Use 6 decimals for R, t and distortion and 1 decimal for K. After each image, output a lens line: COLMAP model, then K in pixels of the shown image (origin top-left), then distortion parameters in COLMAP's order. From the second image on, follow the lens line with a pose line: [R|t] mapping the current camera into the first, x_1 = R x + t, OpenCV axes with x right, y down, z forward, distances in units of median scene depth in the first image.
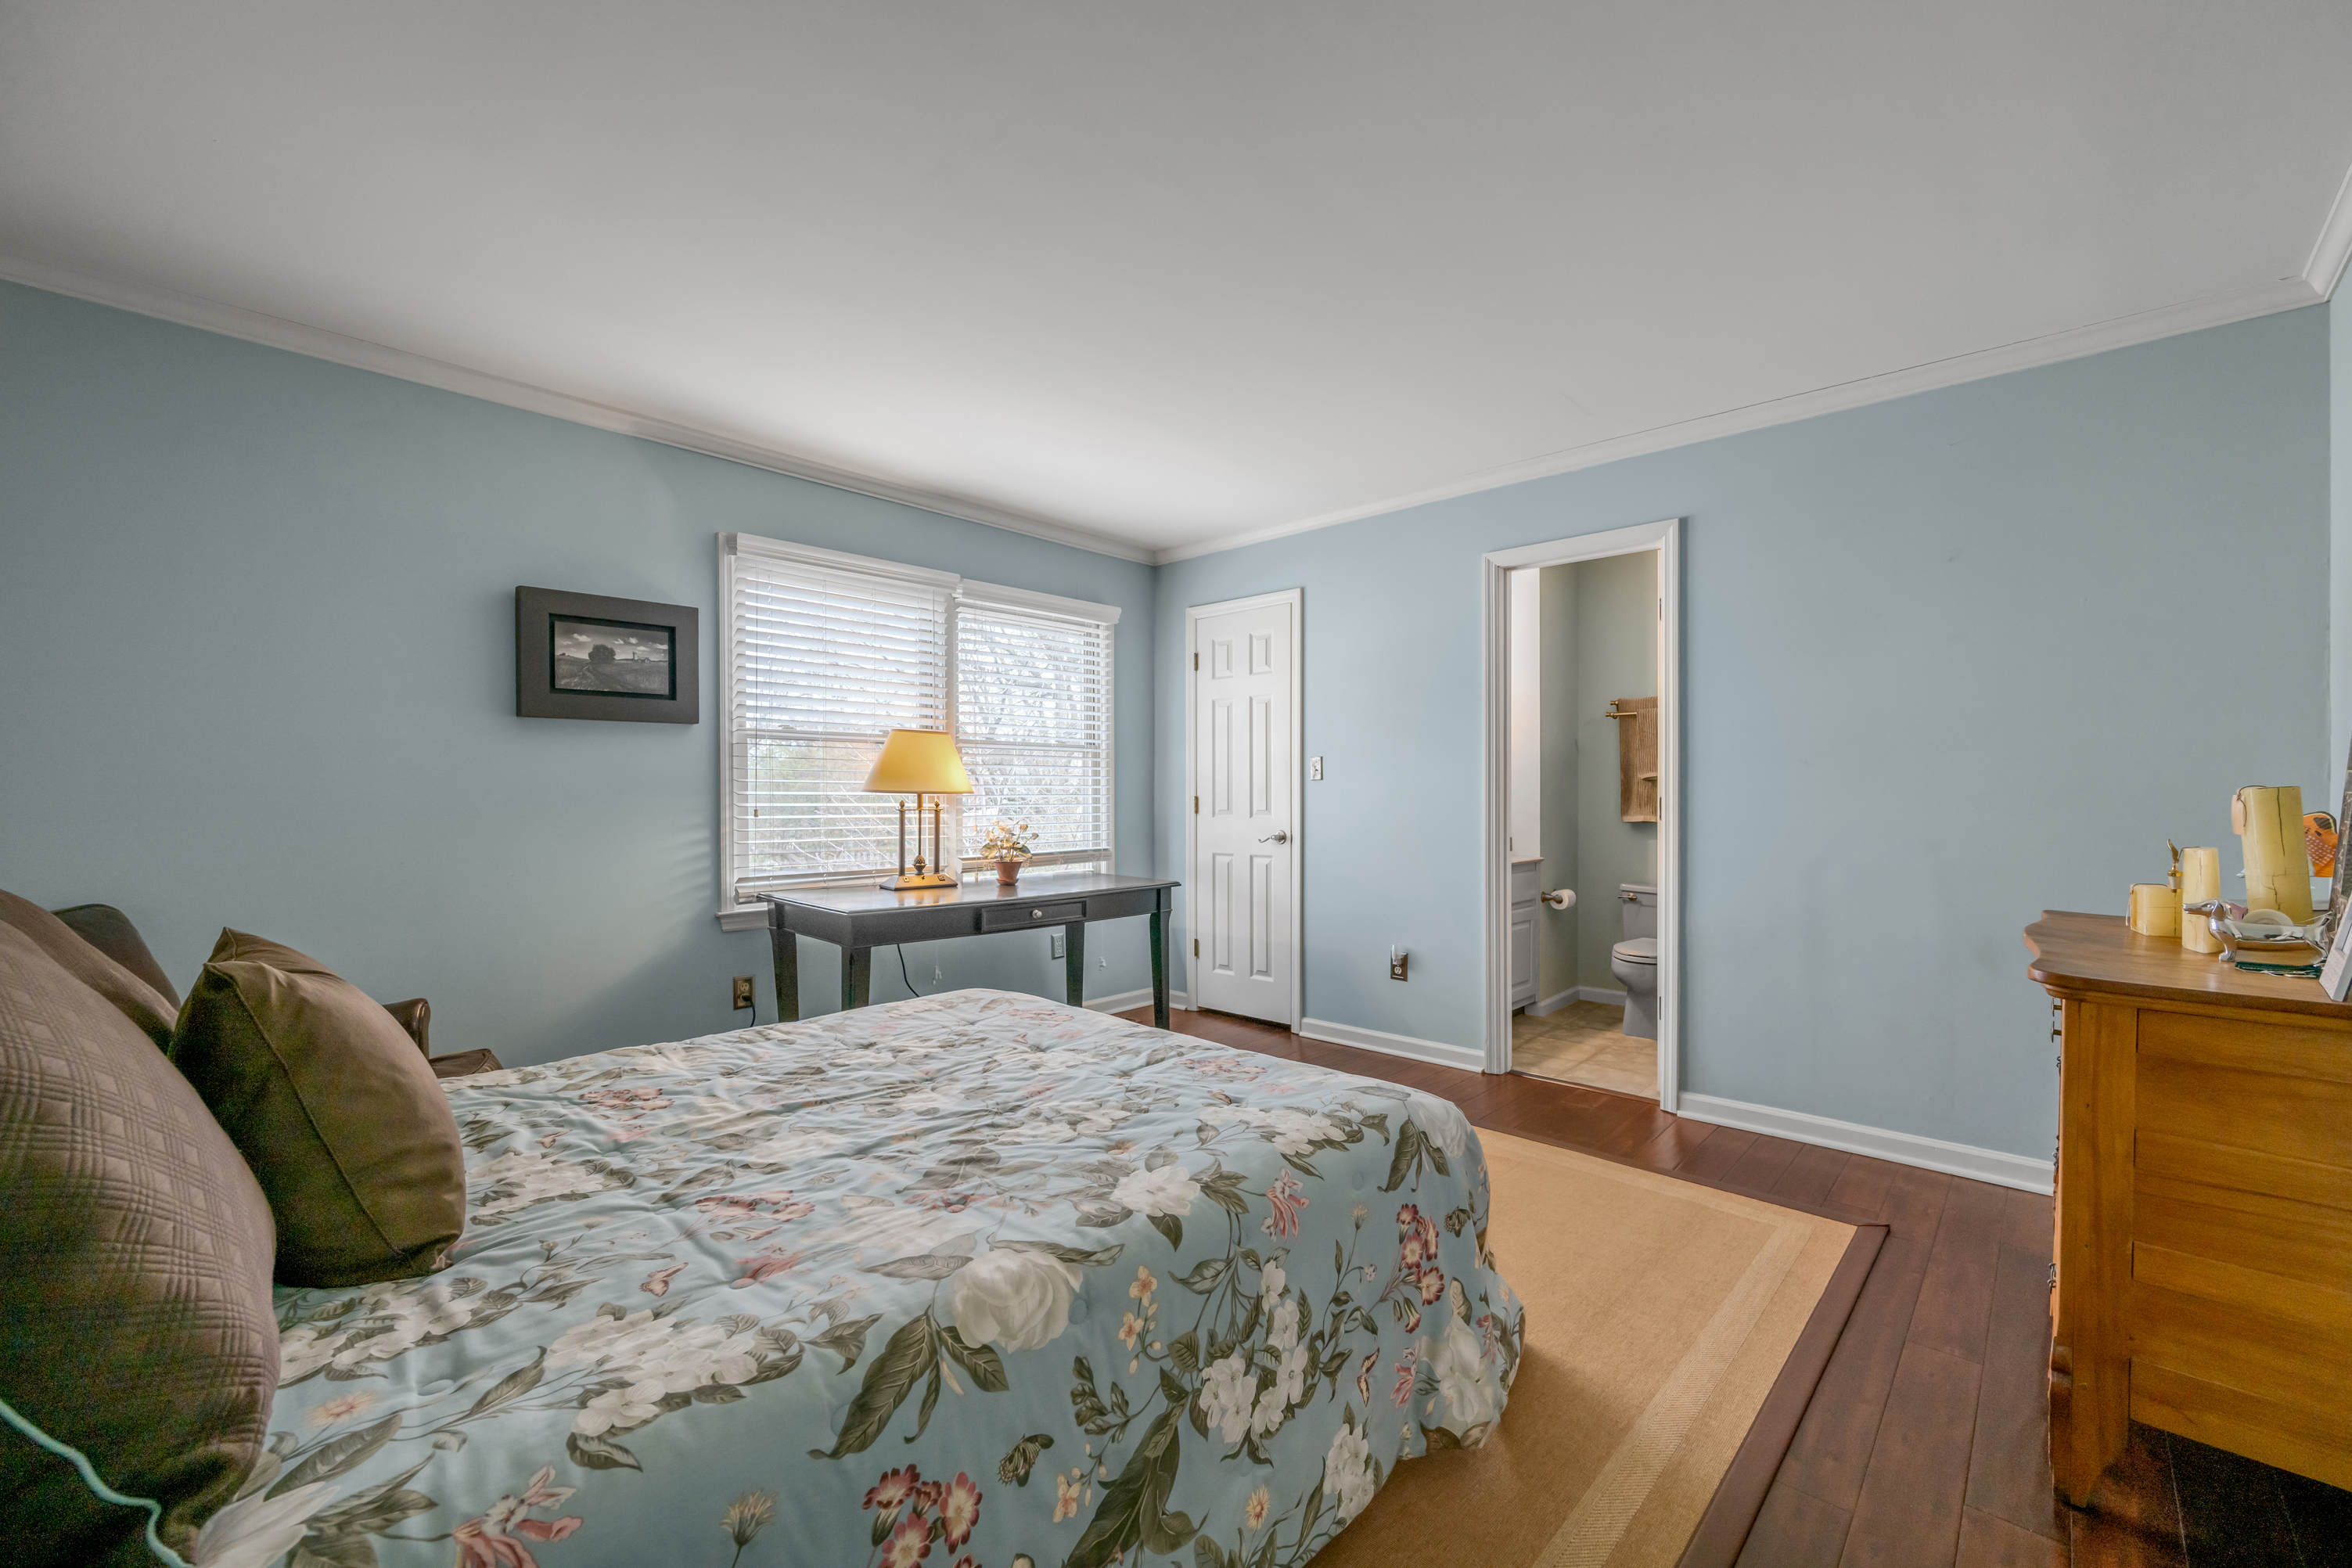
lens RADIAL K [[957.5, 0, 1169.7], [0, 957.5, 804.8], [0, 0, 1]] dist [-0.002701, 0.000726]
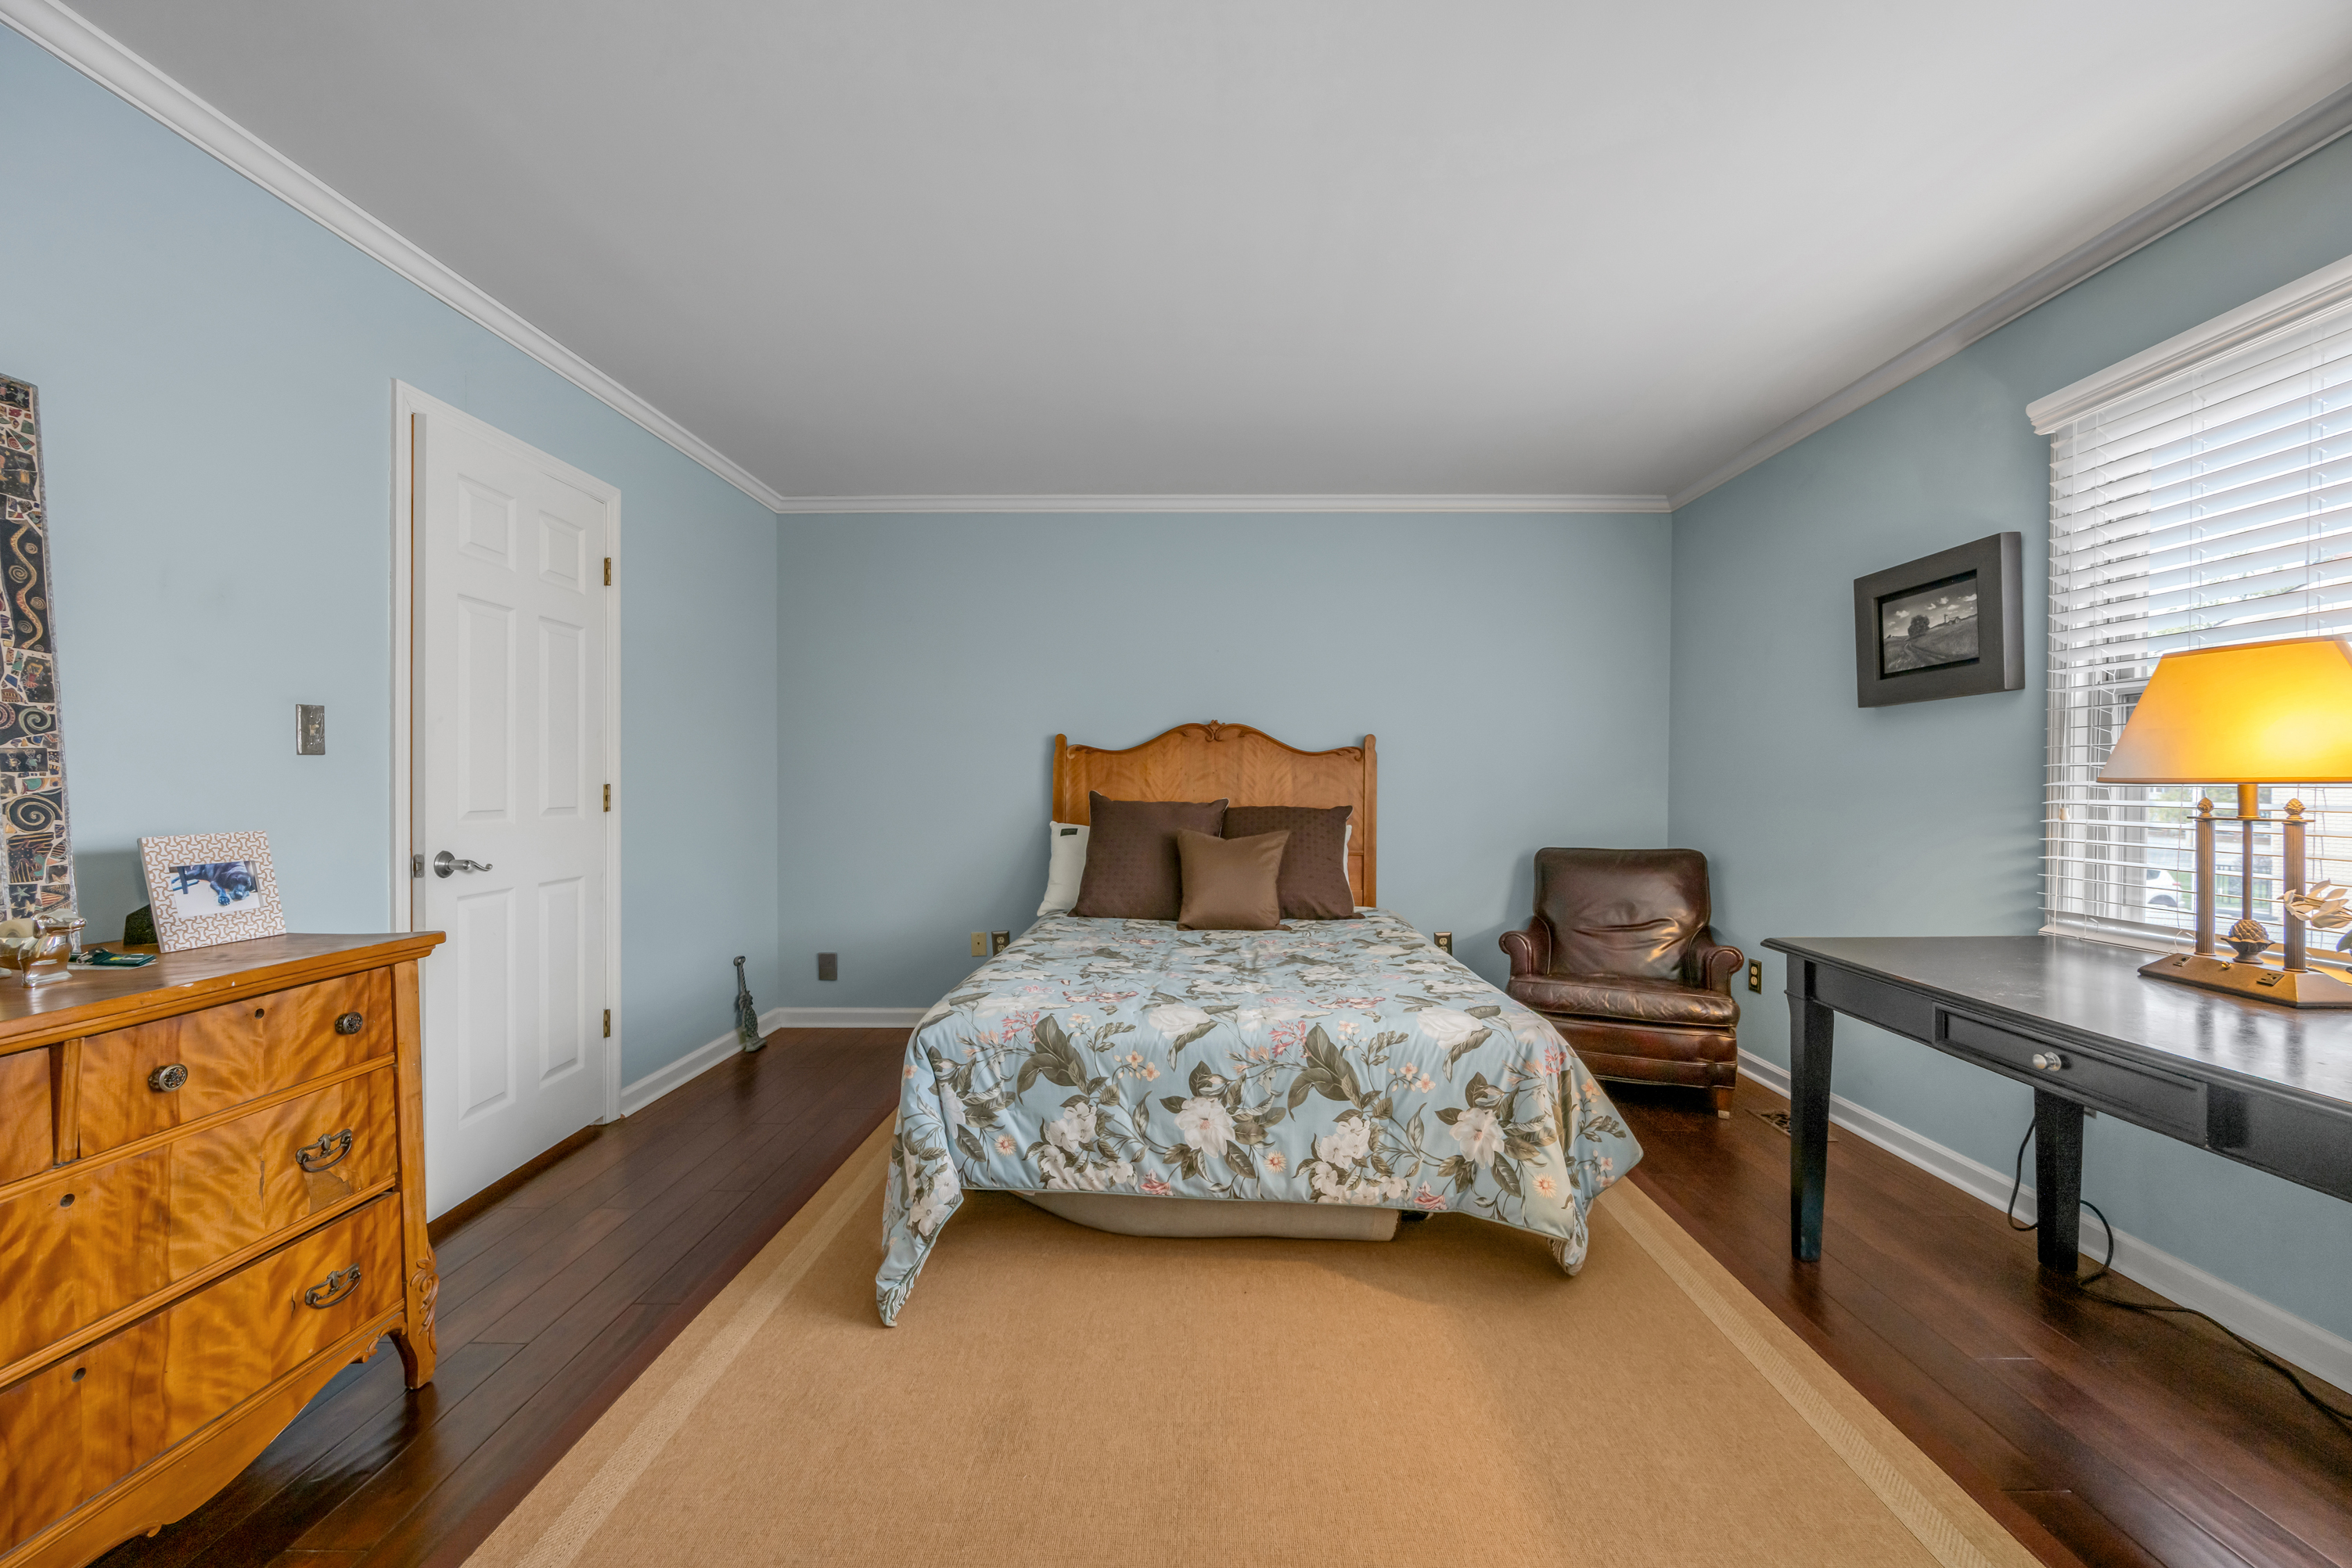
lens RADIAL K [[957.5, 0, 1157.4], [0, 957.5, 753.5], [0, 0, 1]] dist [-0.002701, 0.000726]
pose [[-0.746065, -0.022686, -0.665487, 0.505487], [-0.008527, 0.999663, -0.024519, -0.012933], [0.665819, -0.012618, -0.746007, 1.176792]]
